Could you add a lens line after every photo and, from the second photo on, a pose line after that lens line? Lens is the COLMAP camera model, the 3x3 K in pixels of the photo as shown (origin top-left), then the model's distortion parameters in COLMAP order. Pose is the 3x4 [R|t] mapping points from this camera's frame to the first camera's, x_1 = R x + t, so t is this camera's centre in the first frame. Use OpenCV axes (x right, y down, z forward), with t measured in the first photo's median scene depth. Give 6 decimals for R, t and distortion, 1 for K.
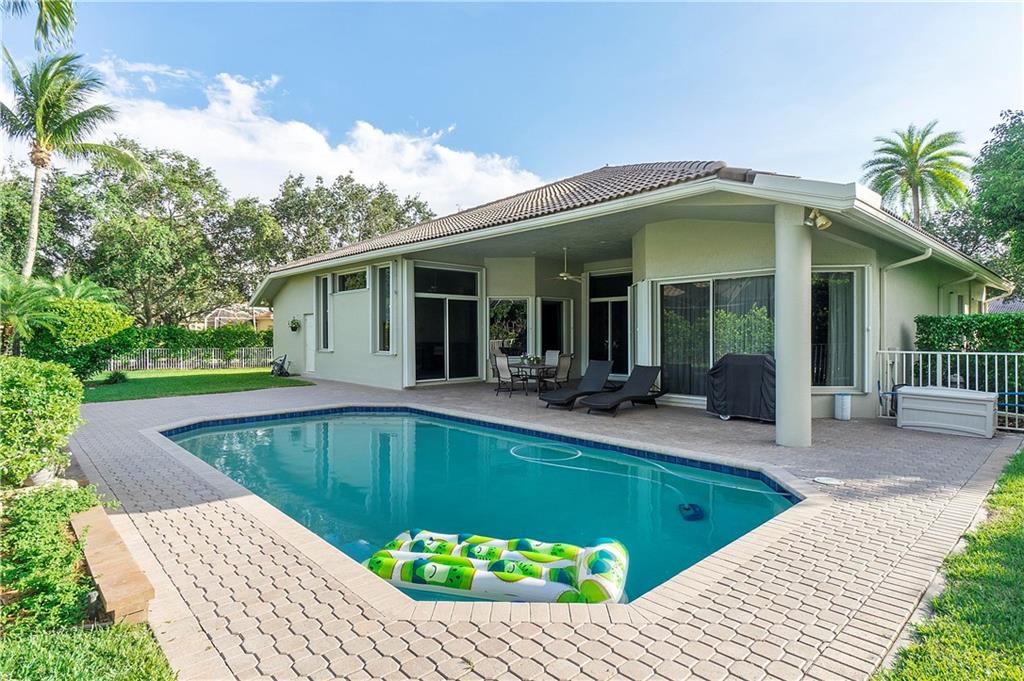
lens RADIAL K [[537.5, 0, 512.0], [0, 537.5, 340.5], [0, 0, 1]] dist [0.003060, 0.000125]
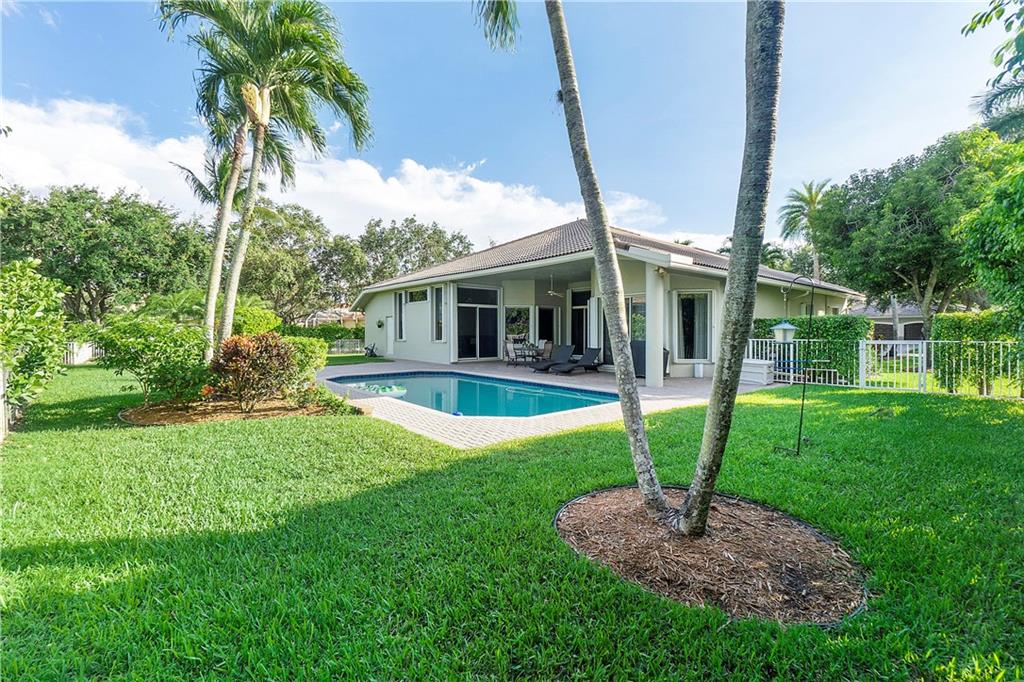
lens RADIAL K [[433.2, 0, 508.9], [0, 433.2, 329.3], [0, 0, 1]] dist [0.000654, 0.000186]
pose [[0.998074, 0.001634, -0.062014, 0.044949], [-0.002676, 0.999857, -0.016723, 0.007413], [0.061978, 0.016856, 0.997935, -0.241475]]
